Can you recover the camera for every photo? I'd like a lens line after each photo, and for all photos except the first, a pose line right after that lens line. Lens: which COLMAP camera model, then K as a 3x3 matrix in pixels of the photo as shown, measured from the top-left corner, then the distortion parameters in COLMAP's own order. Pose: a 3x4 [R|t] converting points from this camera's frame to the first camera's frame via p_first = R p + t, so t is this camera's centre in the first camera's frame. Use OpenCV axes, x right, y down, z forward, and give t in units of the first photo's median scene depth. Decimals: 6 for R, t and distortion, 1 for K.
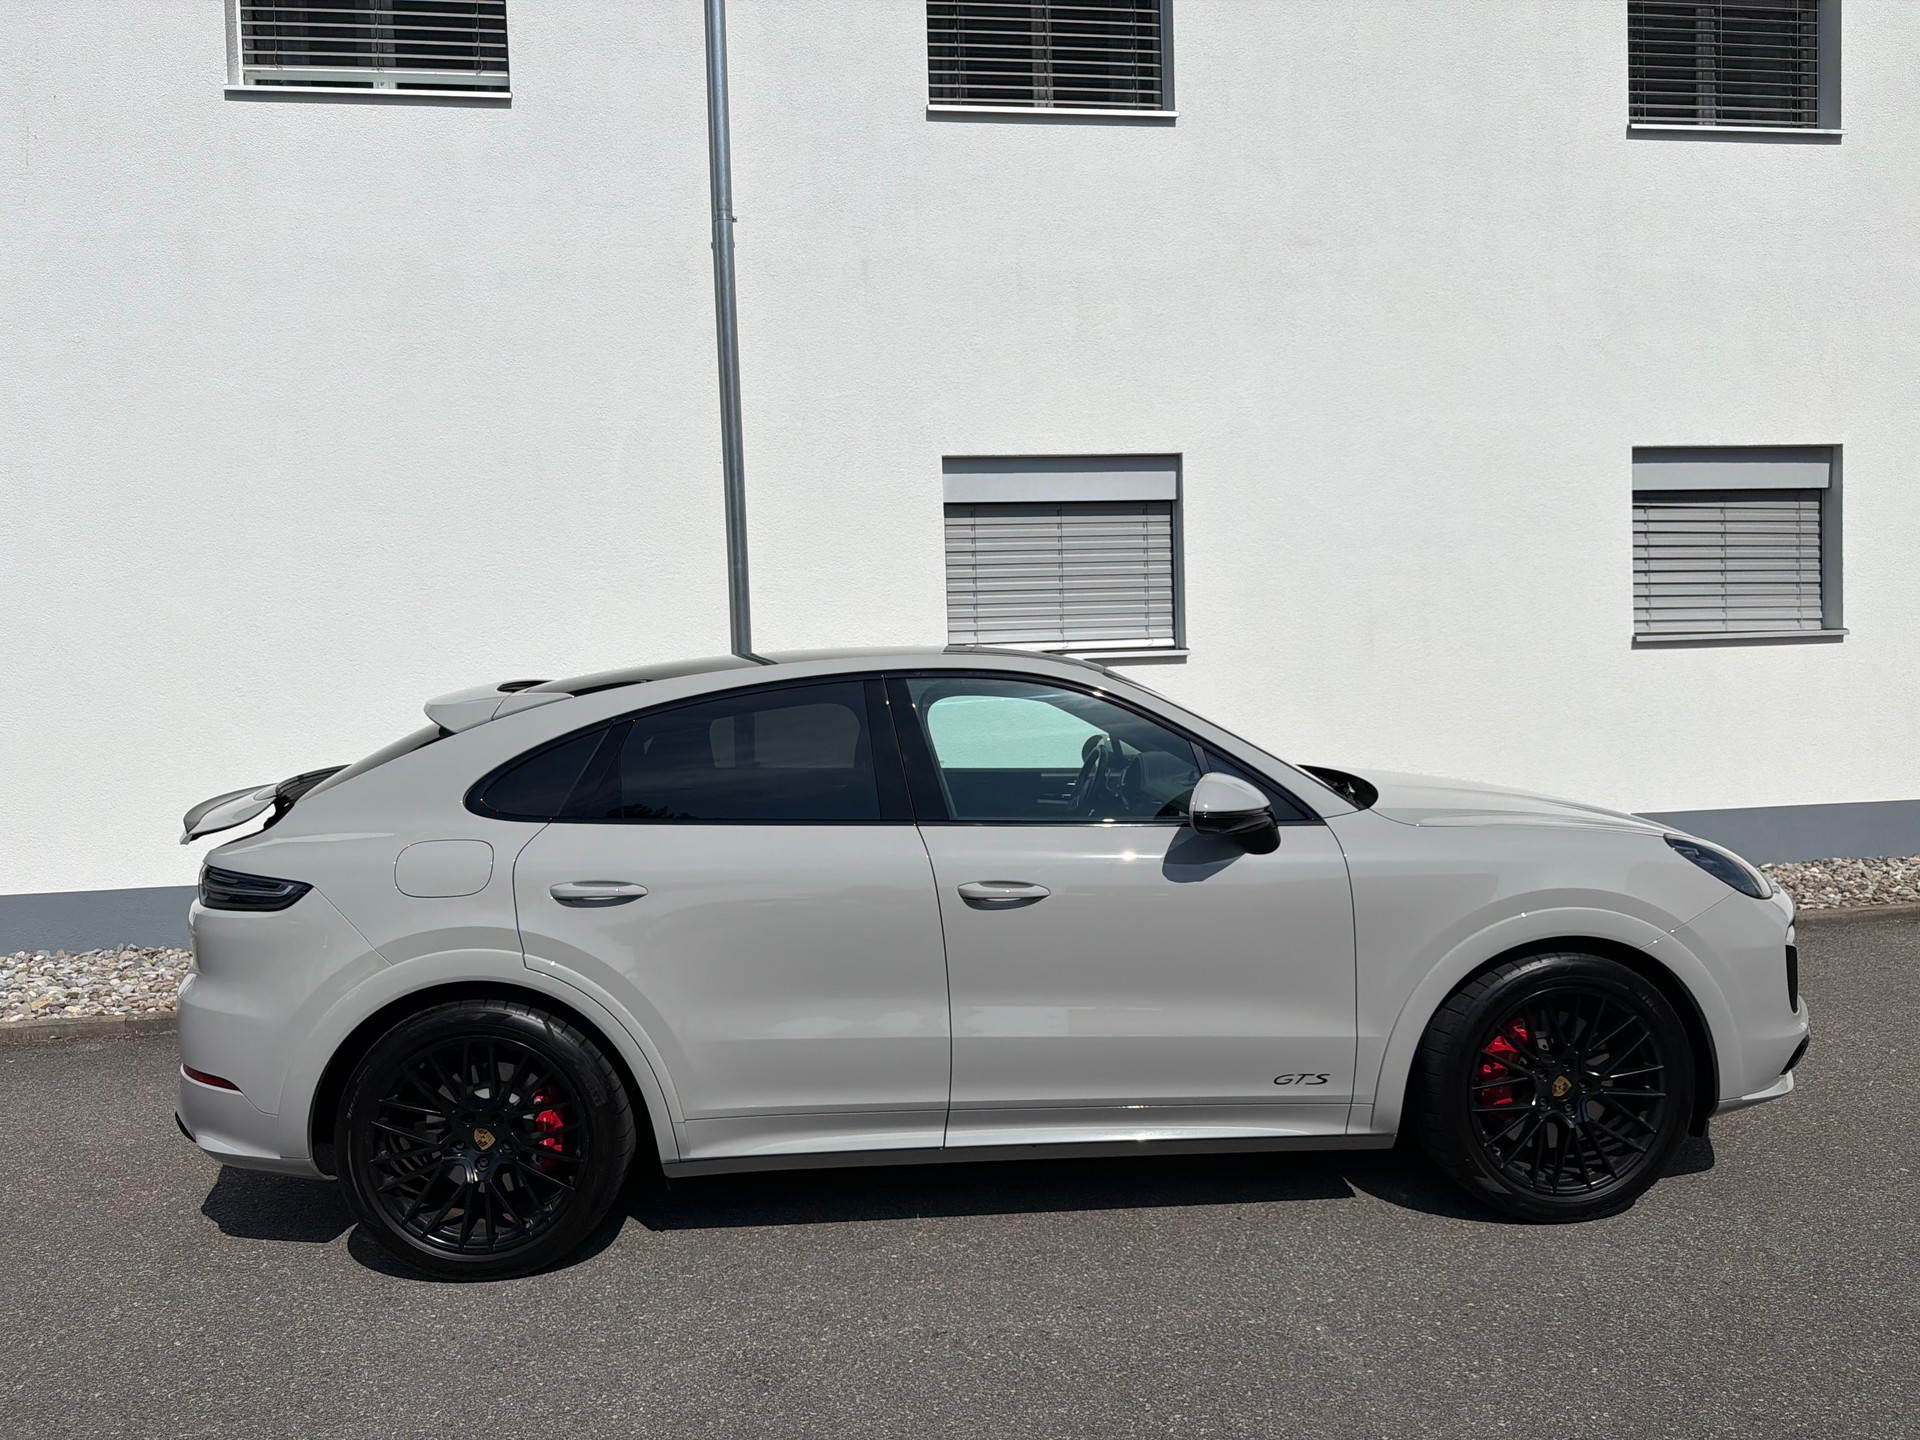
lens RADIAL K [[1338.4, 0, 964.1], [0, 1338.4, 727.1], [0, 0, 1]] dist [0.105232, -0.167405]
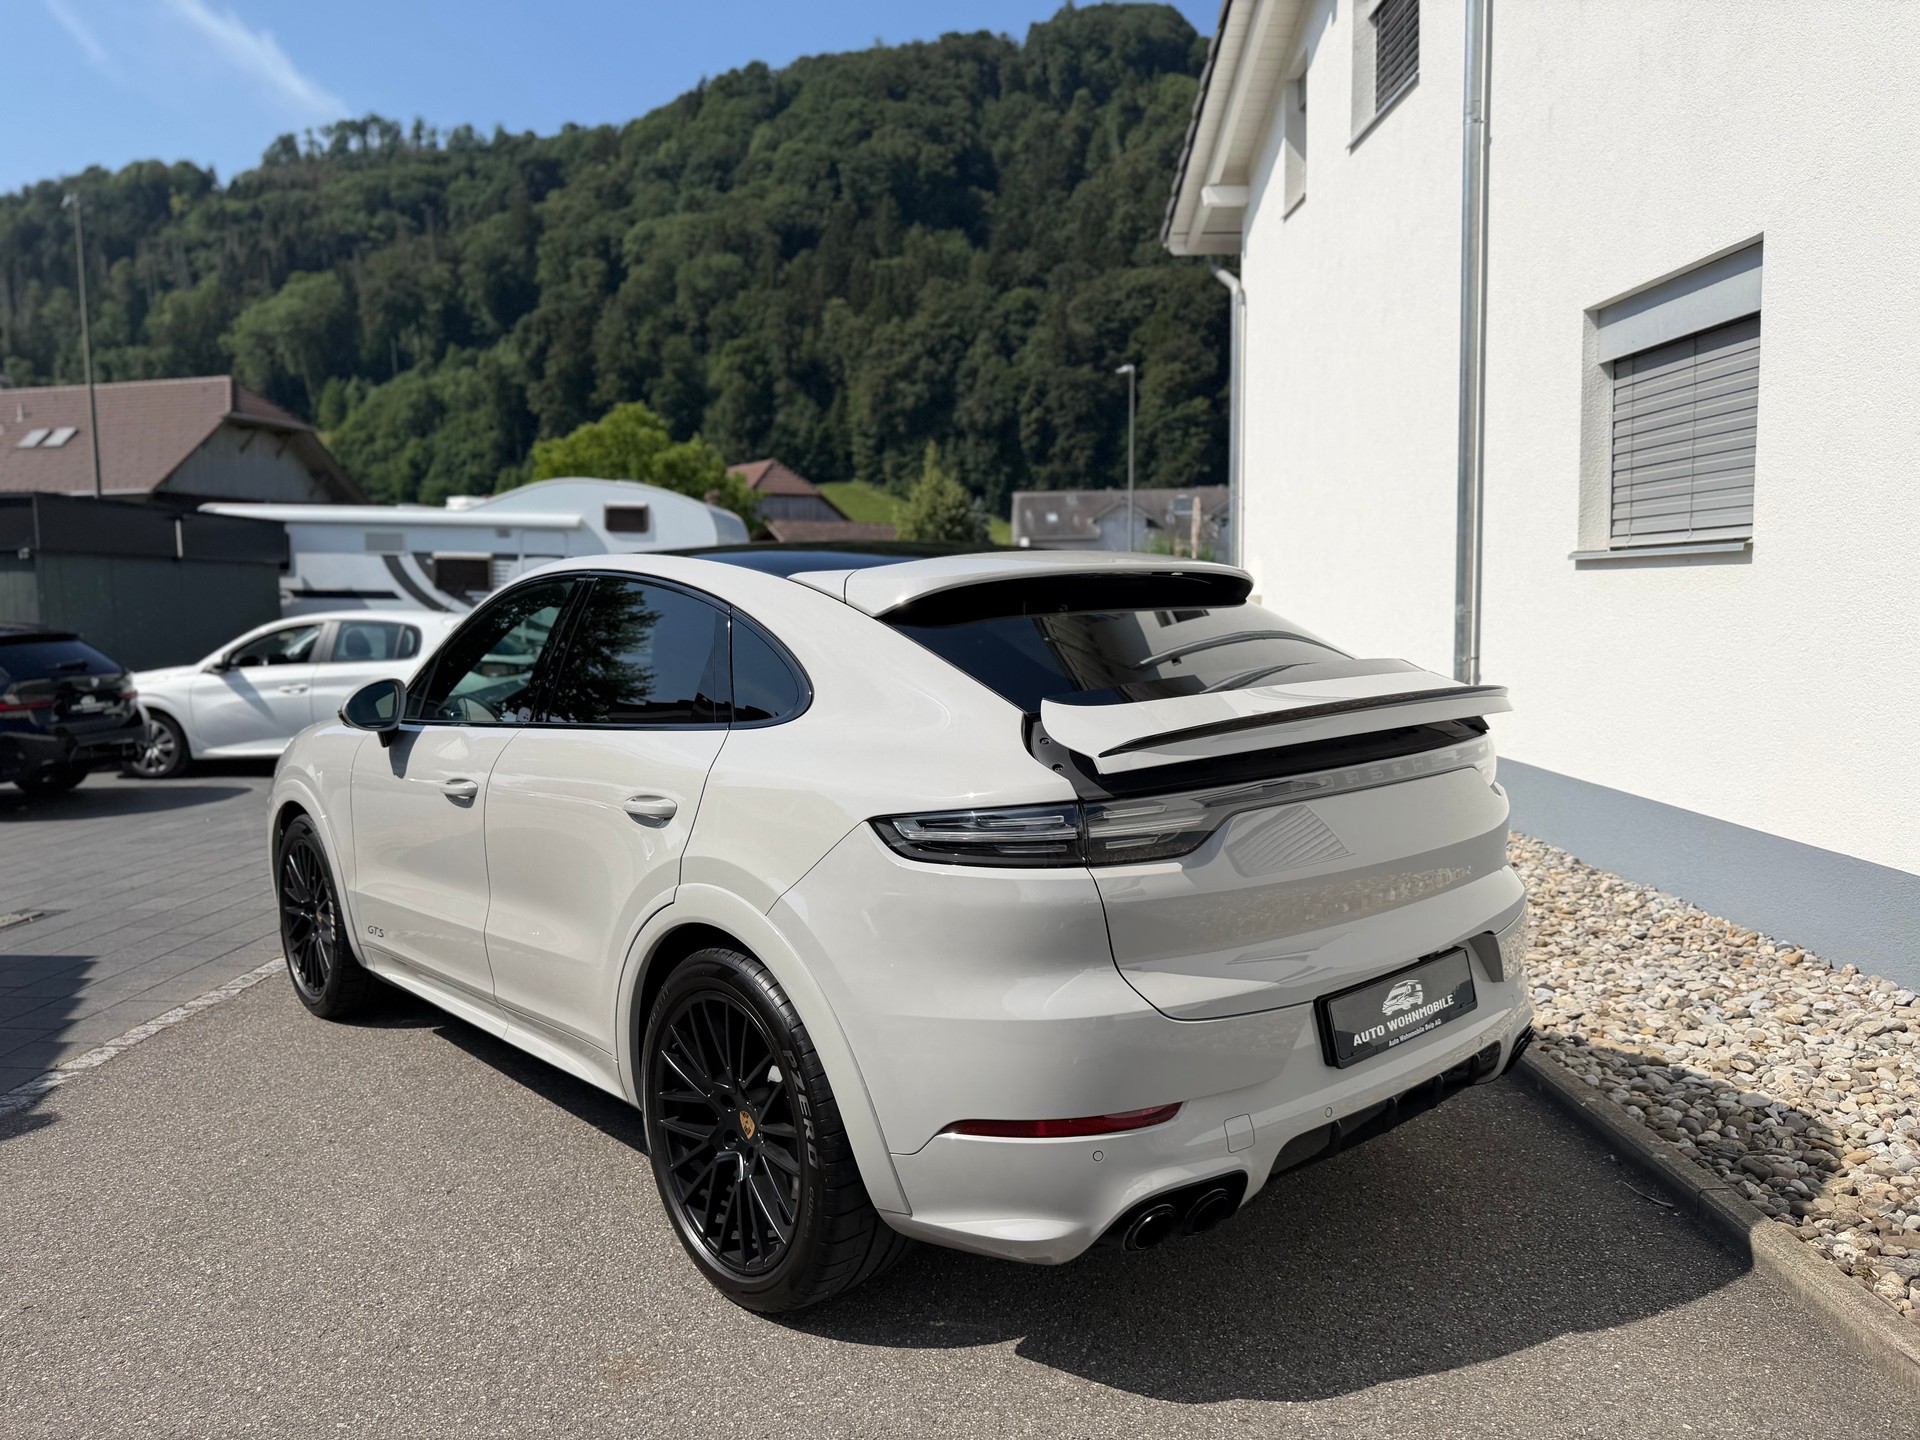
lens RADIAL K [[1332.3, 0, 976.7], [0, 1332.3, 731.7], [0, 0, 1]] dist [0.158109, -0.322057]
pose [[-0.099610, 0.132066, -0.986223, 0.898057], [-0.021557, 0.990634, 0.134834, -0.049136], [0.994793, 0.034690, -0.095830, 0.728970]]
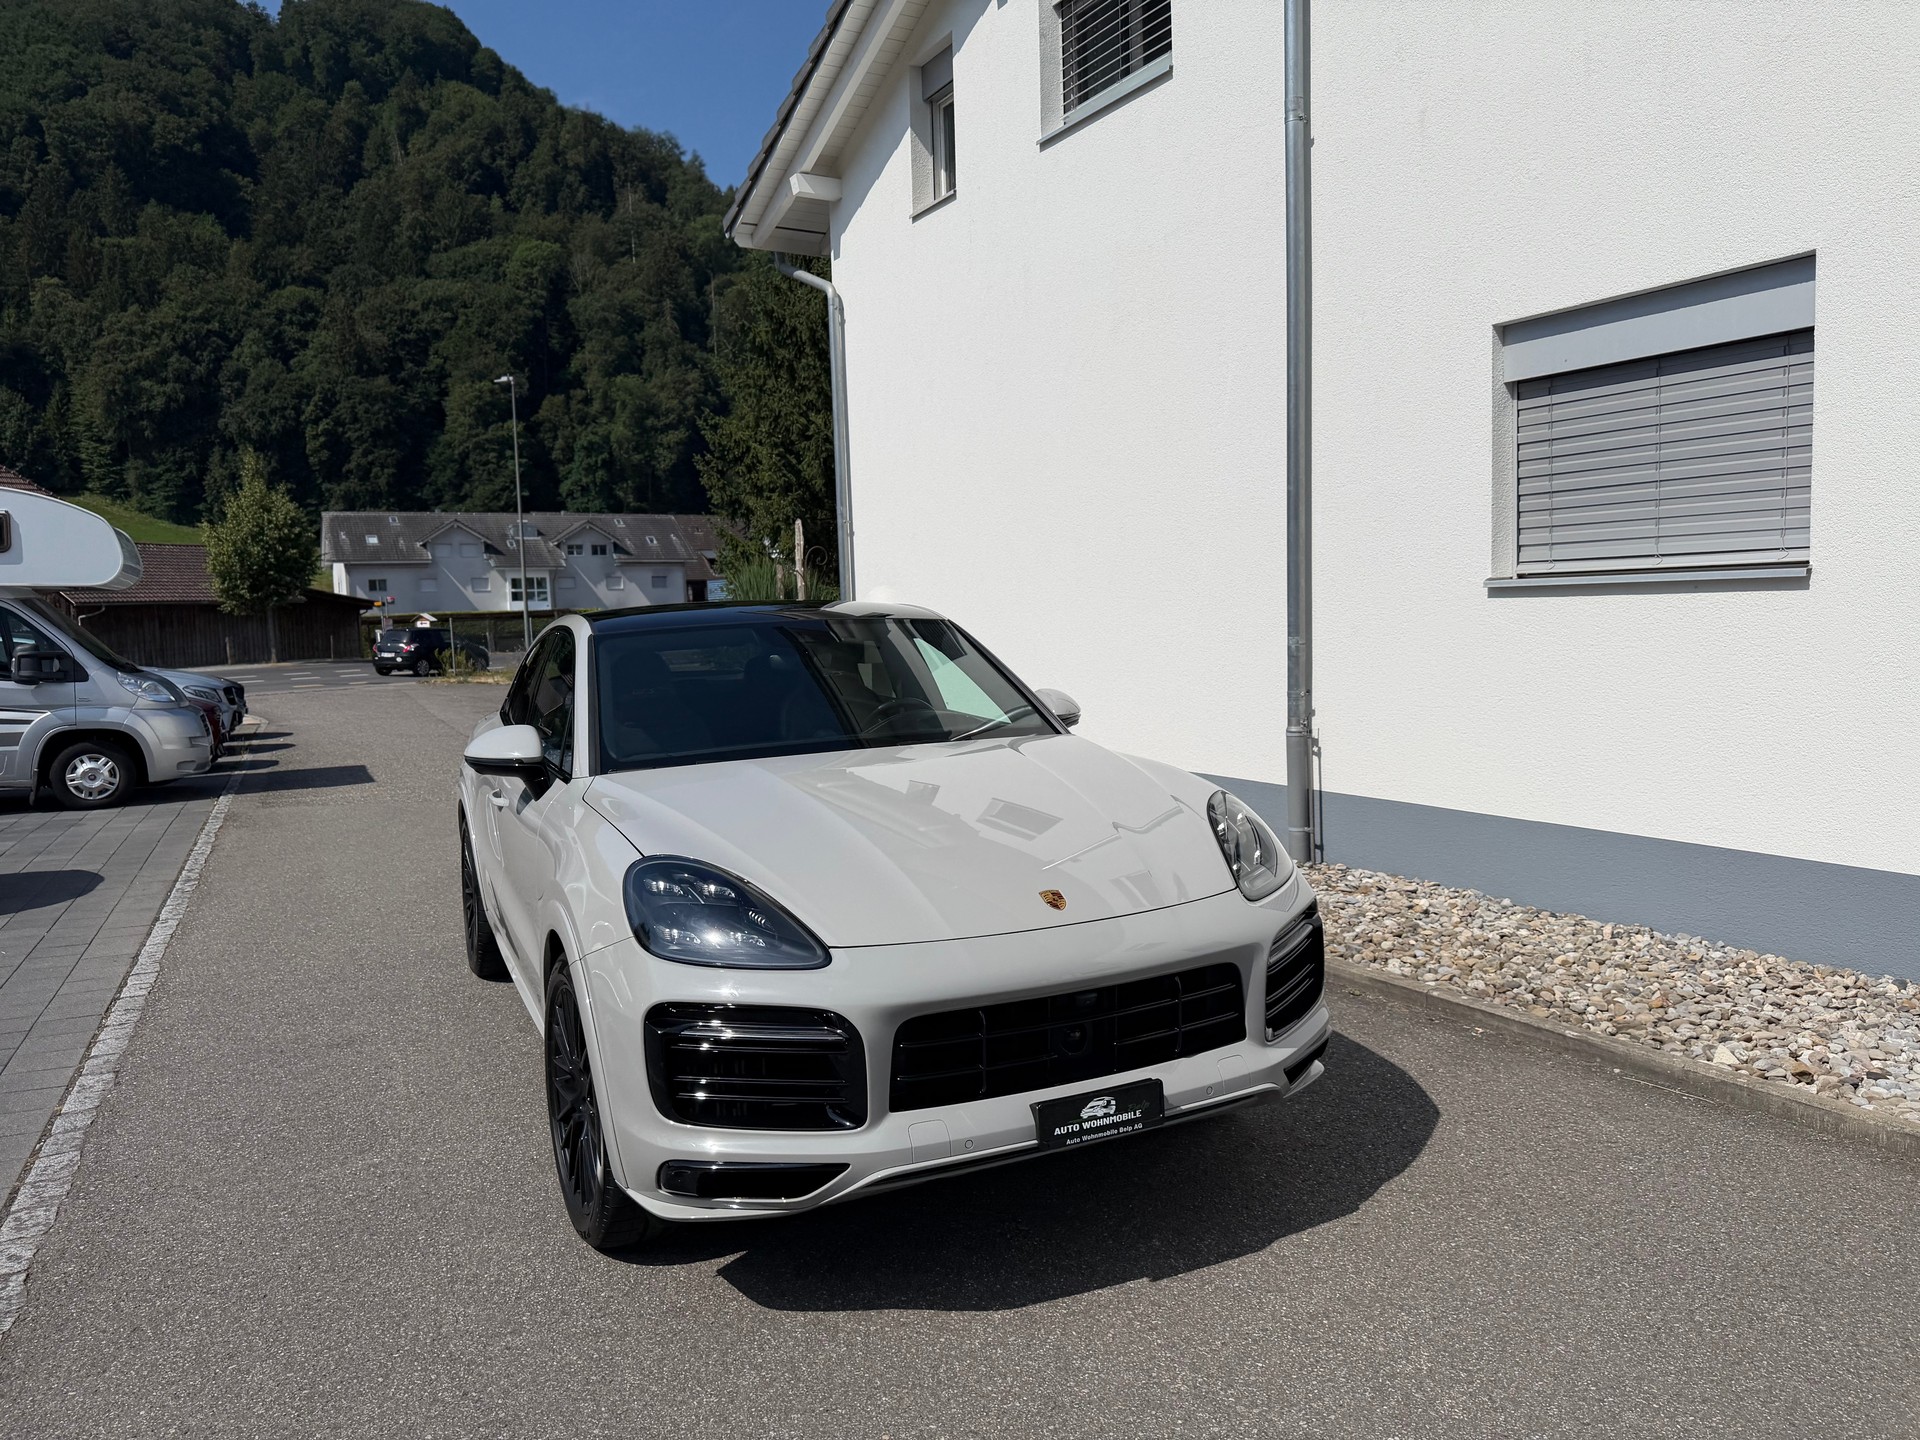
lens RADIAL K [[1354.8, 0, 957.9], [0, 1354.8, 718.9], [0, 0, 1]] dist [0.039706, -0.031596]
pose [[0.369349, 0.094563, -0.924467, 0.643834], [-0.018918, 0.995368, 0.094257, -0.041553], [0.929098, -0.017325, 0.369427, 0.413145]]
